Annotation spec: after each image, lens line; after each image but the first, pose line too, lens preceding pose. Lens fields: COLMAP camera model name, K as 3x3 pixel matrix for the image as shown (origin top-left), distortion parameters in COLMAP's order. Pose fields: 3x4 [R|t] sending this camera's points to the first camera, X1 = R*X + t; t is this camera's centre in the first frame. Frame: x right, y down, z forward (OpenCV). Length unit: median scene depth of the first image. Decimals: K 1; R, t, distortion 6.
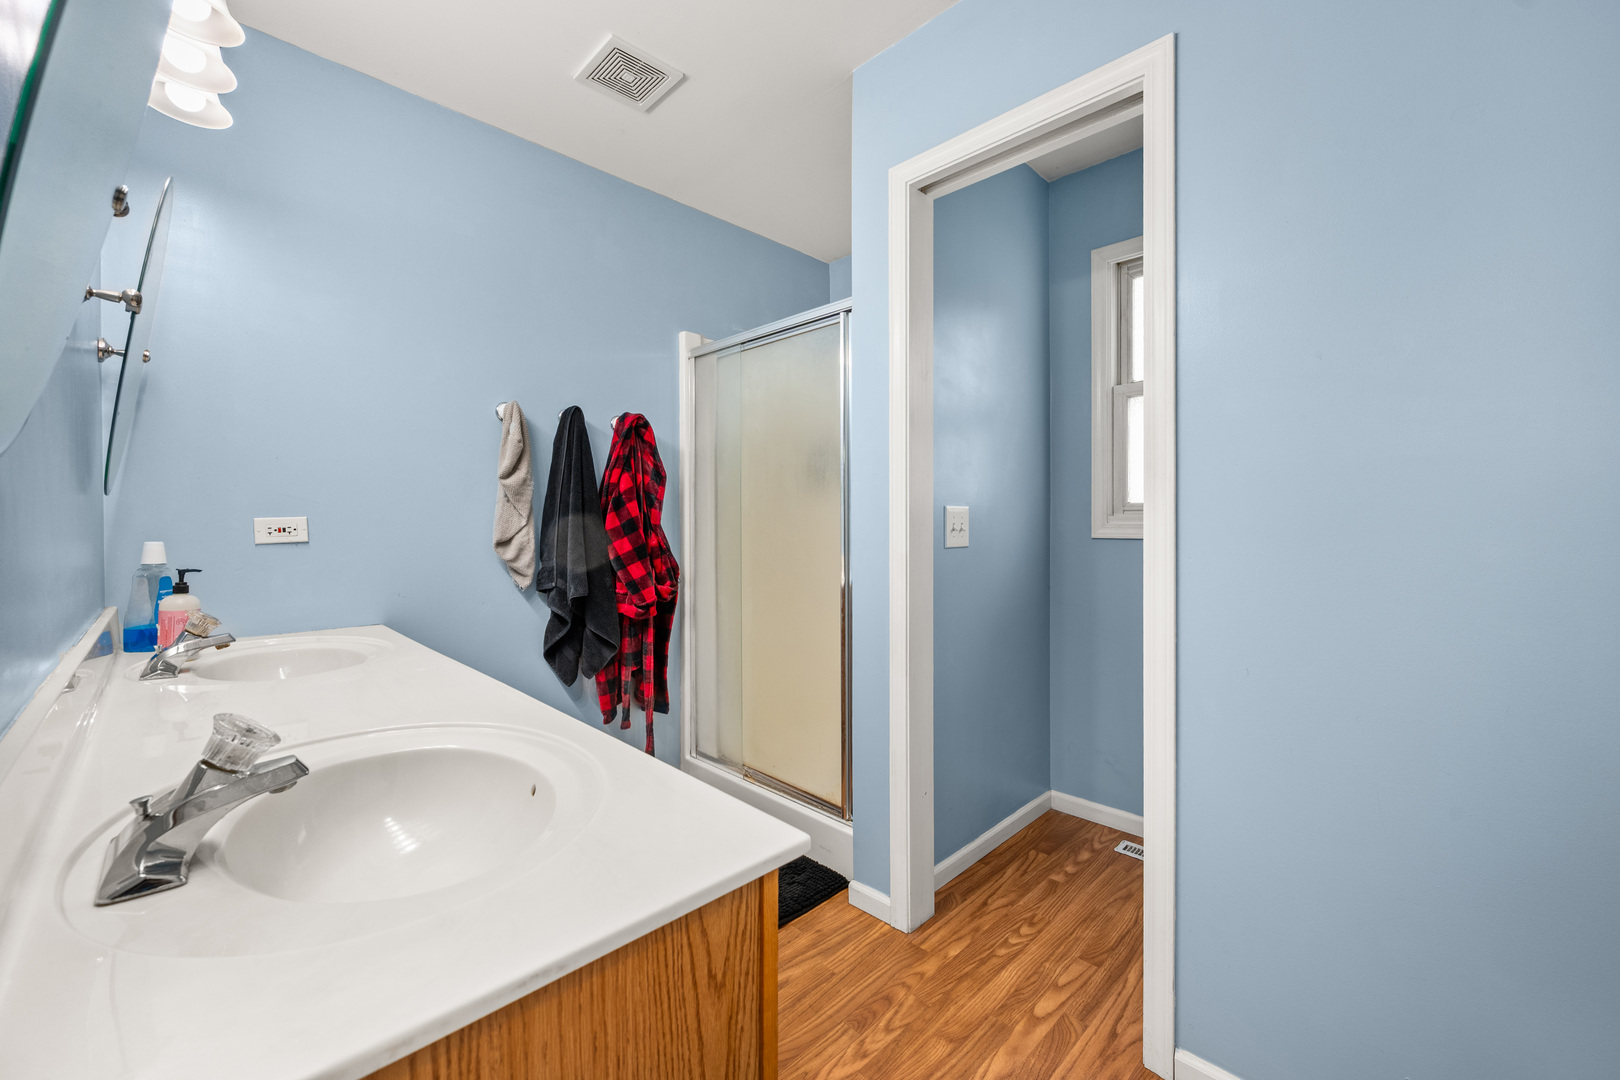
lens RADIAL K [[638.4, 0, 820.5], [0, 638.4, 530.0], [0, 0, 1]] dist [-0.002876, 0.000088]
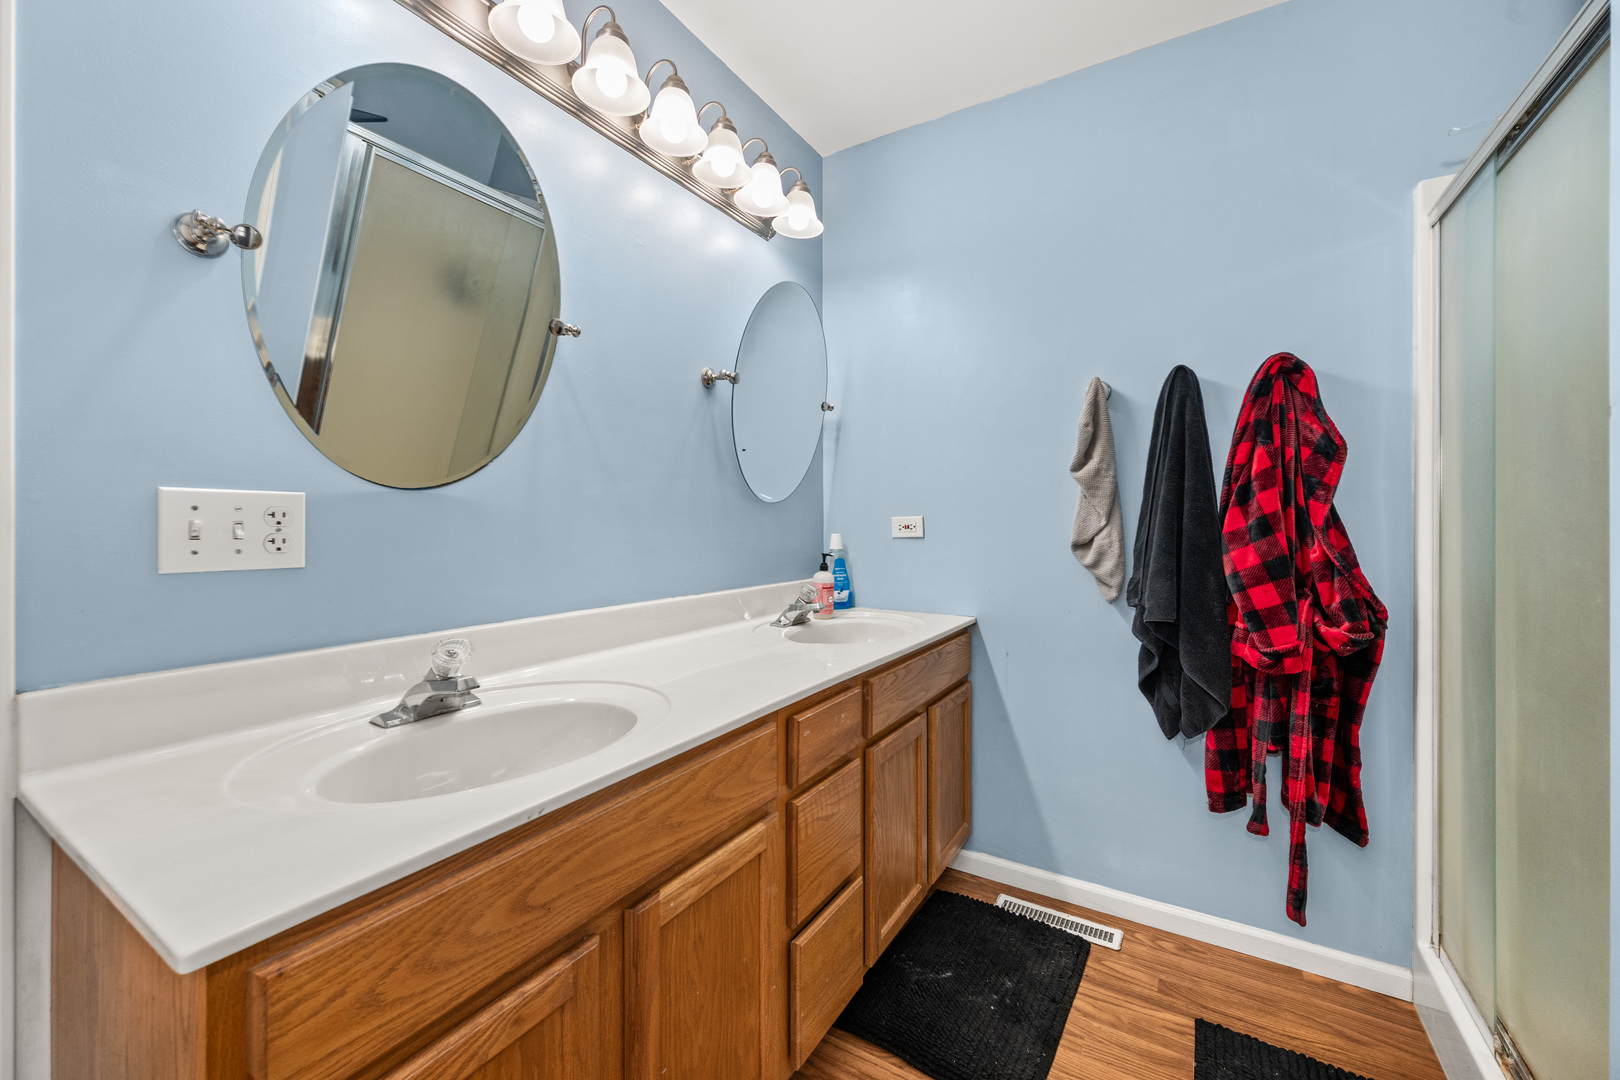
lens RADIAL K [[638.4, 0, 814.0], [0, 638.4, 527.0], [0, 0, 1]] dist [-0.002876, 0.000088]
pose [[0.237440, 0.011678, -0.971332, 0.248744], [-0.015192, 0.999850, 0.008307, -0.005661], [0.971283, 0.012784, 0.237582, 0.430893]]
